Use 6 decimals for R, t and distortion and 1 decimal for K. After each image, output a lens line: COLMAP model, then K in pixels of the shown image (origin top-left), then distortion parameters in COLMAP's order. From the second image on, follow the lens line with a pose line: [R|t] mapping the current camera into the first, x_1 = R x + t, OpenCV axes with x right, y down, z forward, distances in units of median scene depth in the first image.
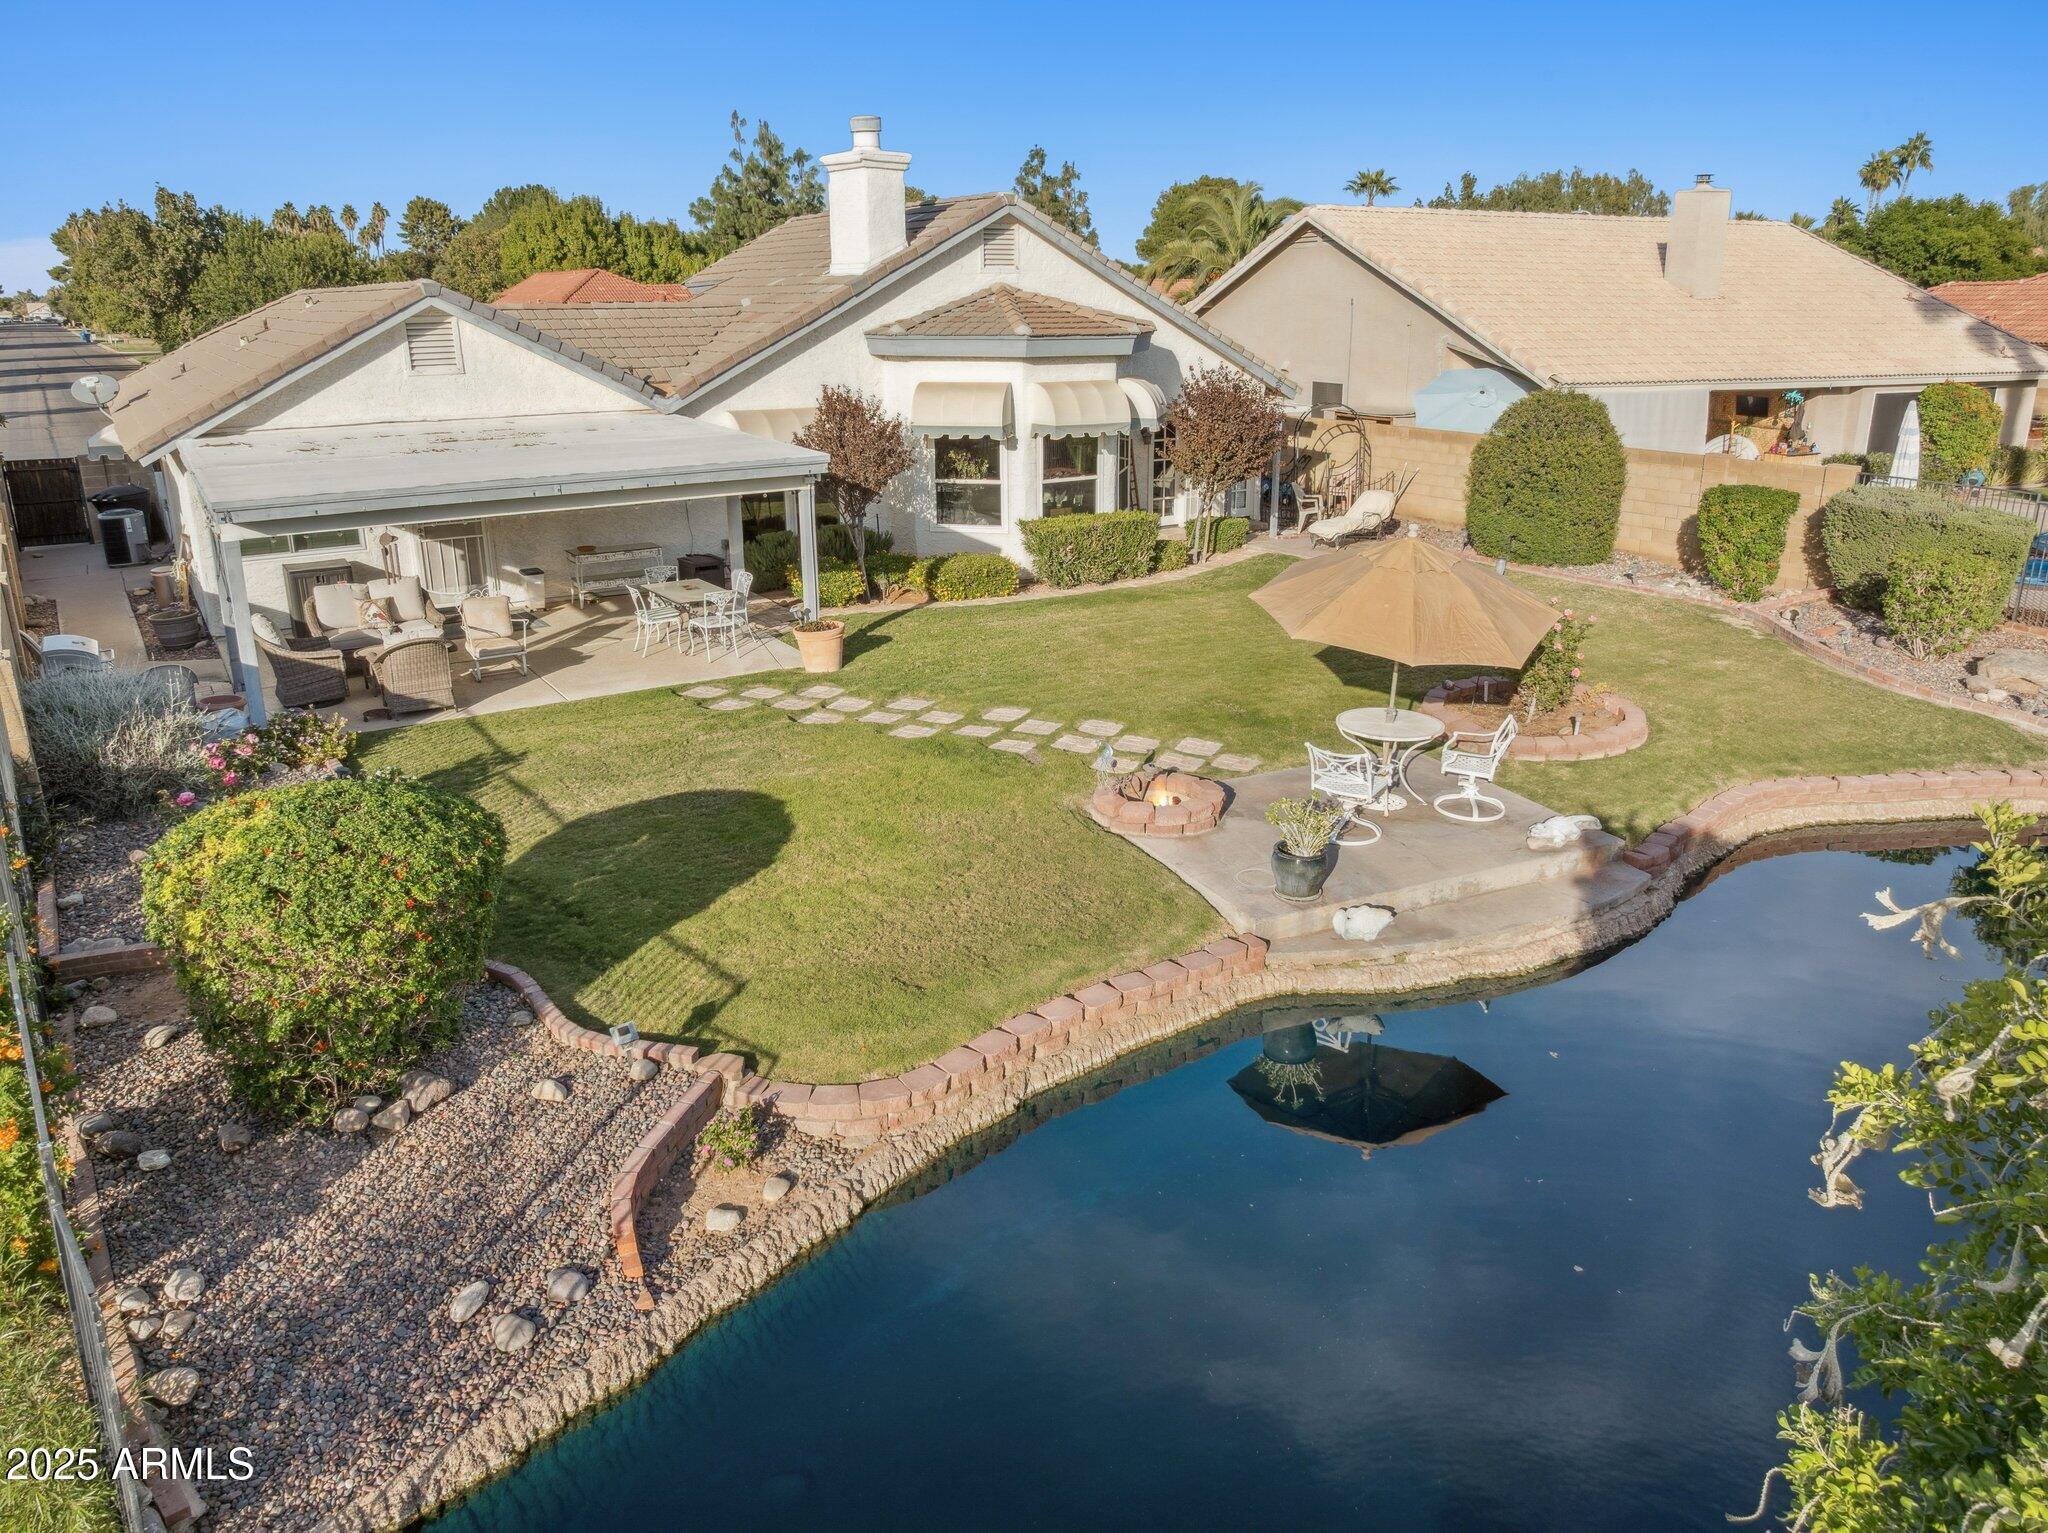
lens RADIAL K [[1438.3, 0, 1032.9], [0, 1438.3, 768.2], [0, 0, 1]] dist [-0.056766, 0.030448]
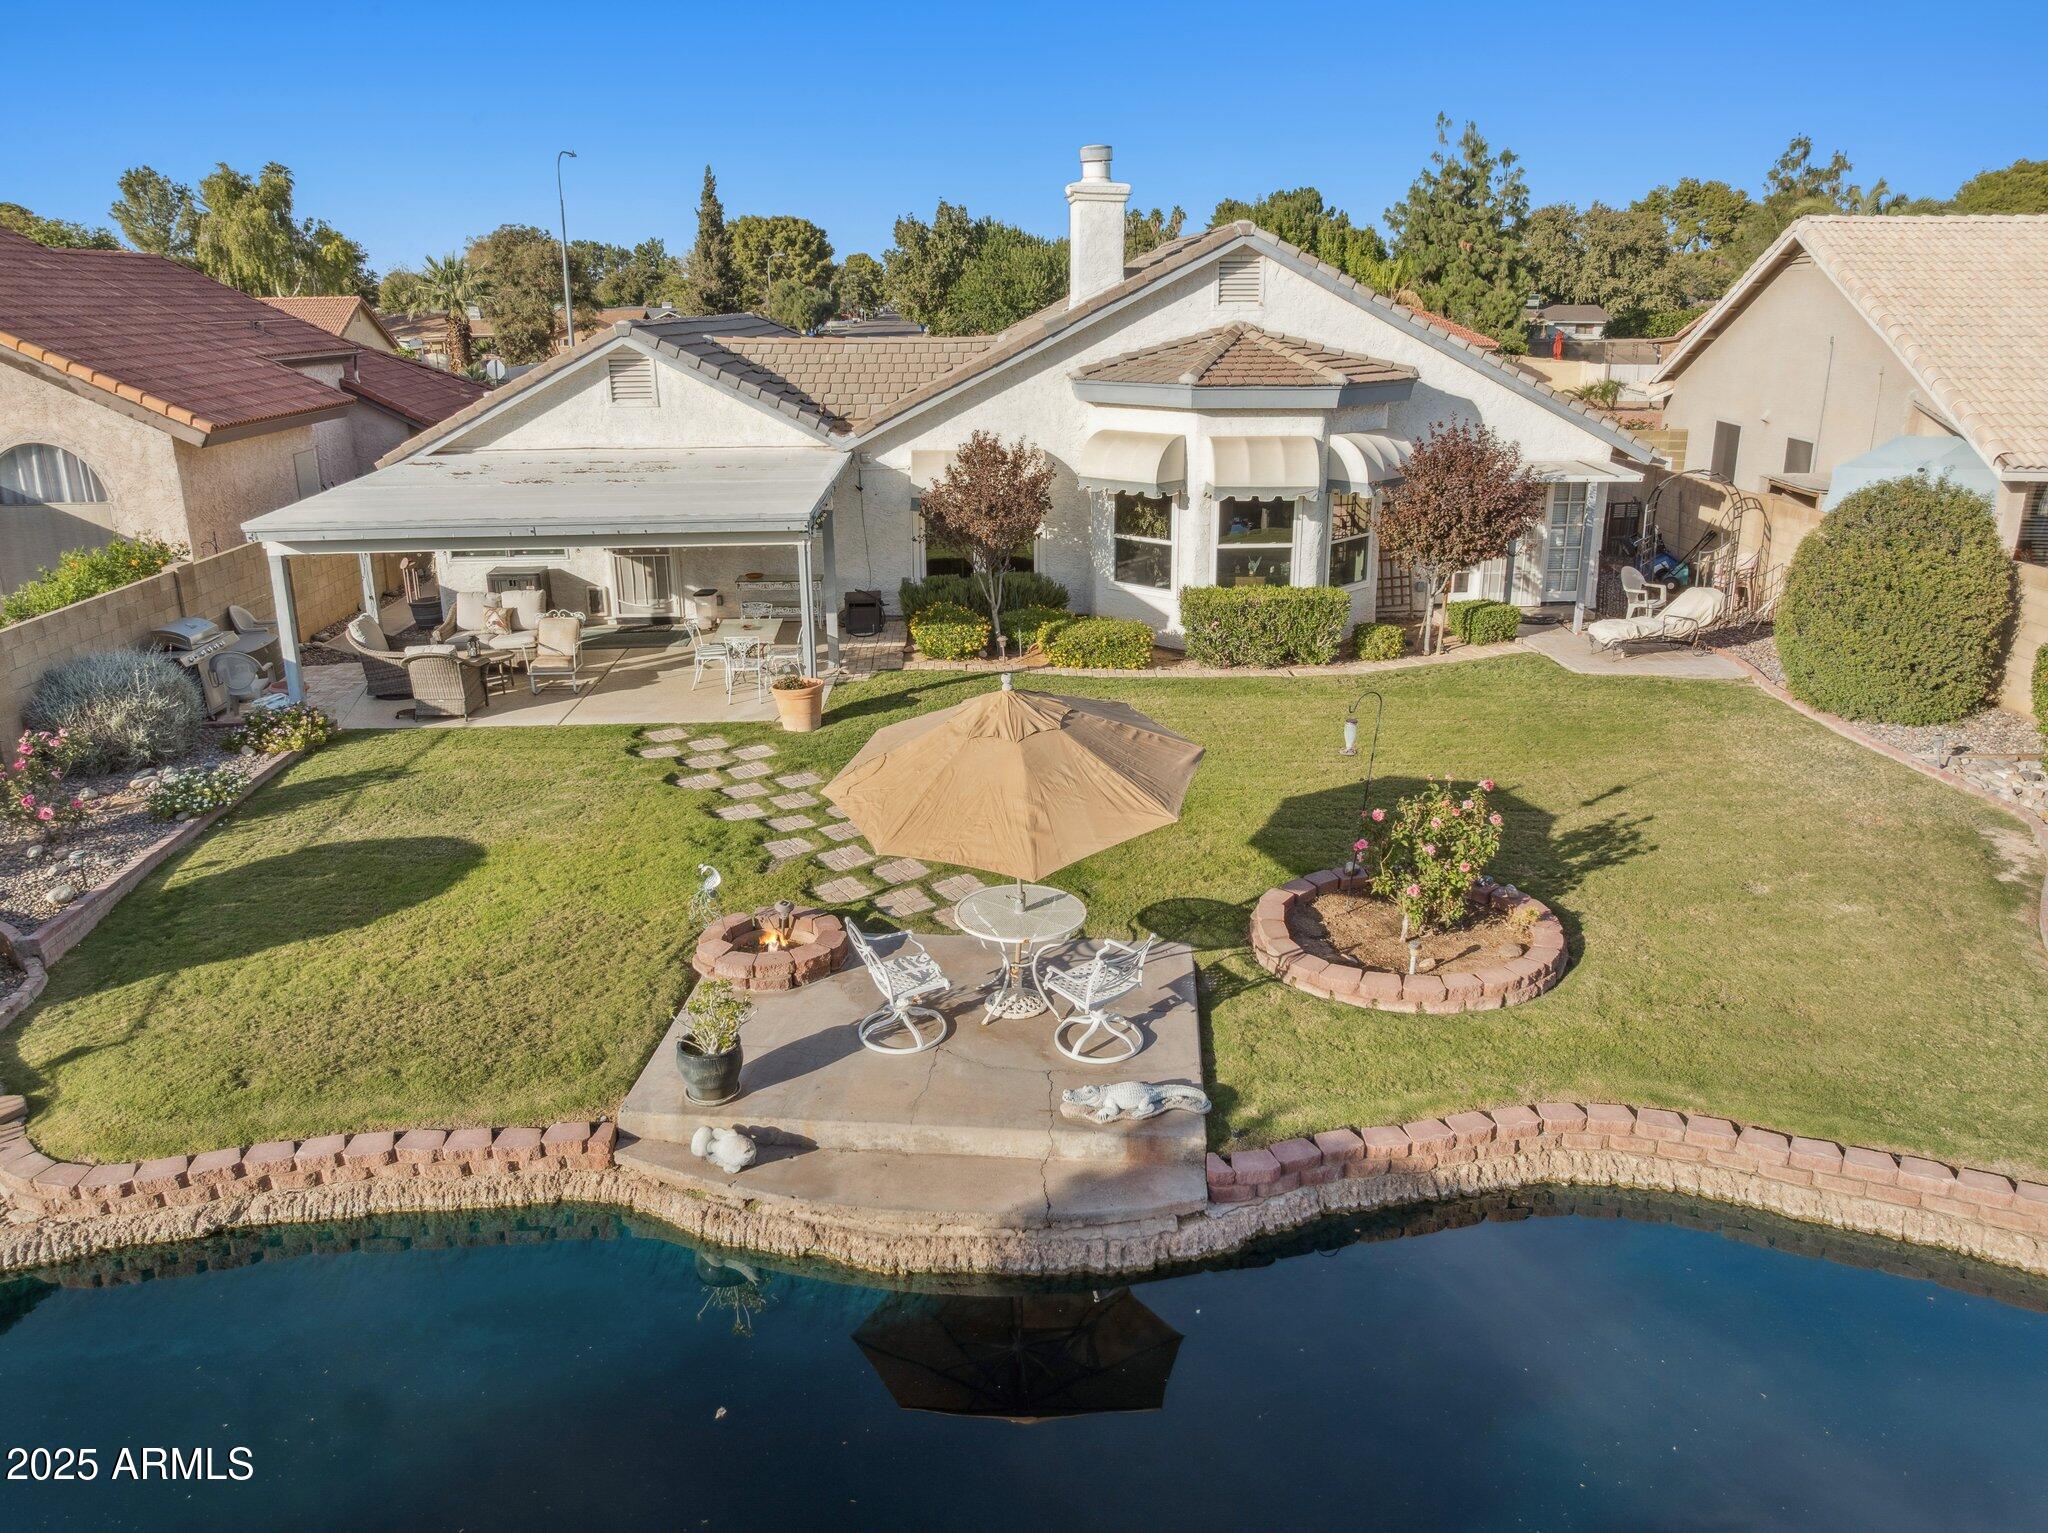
lens RADIAL K [[1438.3, 0, 1032.9], [0, 1438.3, 768.2], [0, 0, 1]] dist [-0.056766, 0.030448]
pose [[0.861605, 0.157437, -0.482545, 0.362601], [-0.156550, 0.986759, 0.042417, -0.083754], [0.482834, 0.038995, 0.874843, 0.169255]]
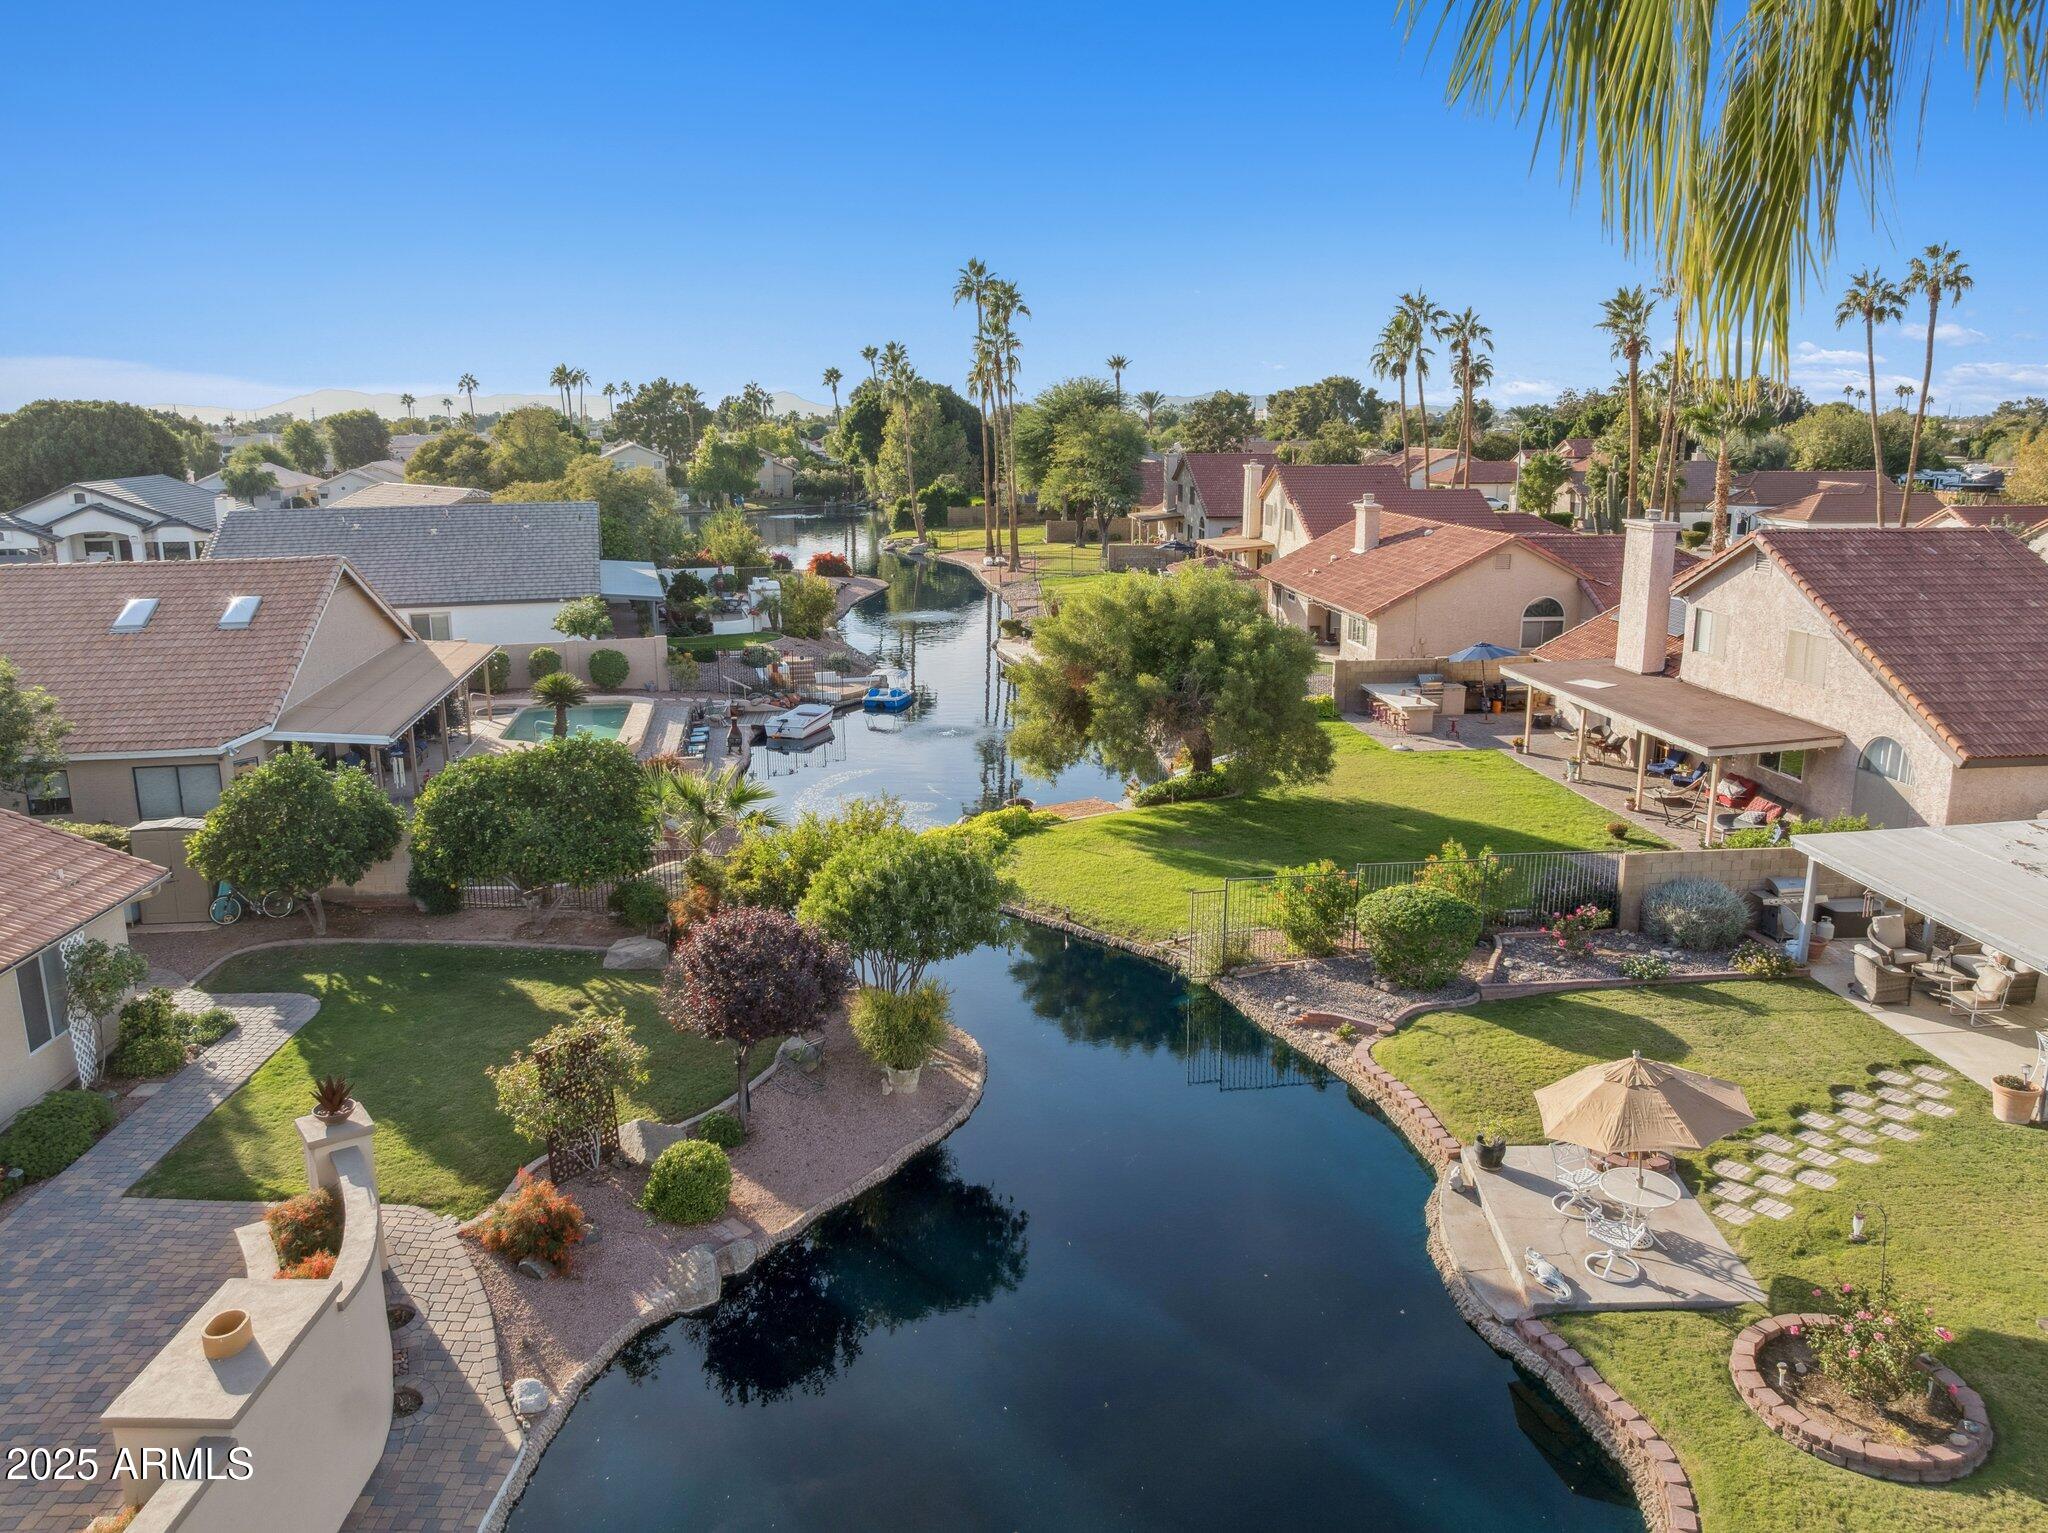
lens RADIAL K [[1438.3, 0, 1032.9], [0, 1438.3, 768.2], [0, 0, 1]] dist [-0.056766, 0.030448]
pose [[-0.485040, 0.212951, -0.848167, 0.928188], [-0.261953, 0.889980, 0.373252, -0.432540], [0.834336, 0.403222, -0.375893, 0.494065]]
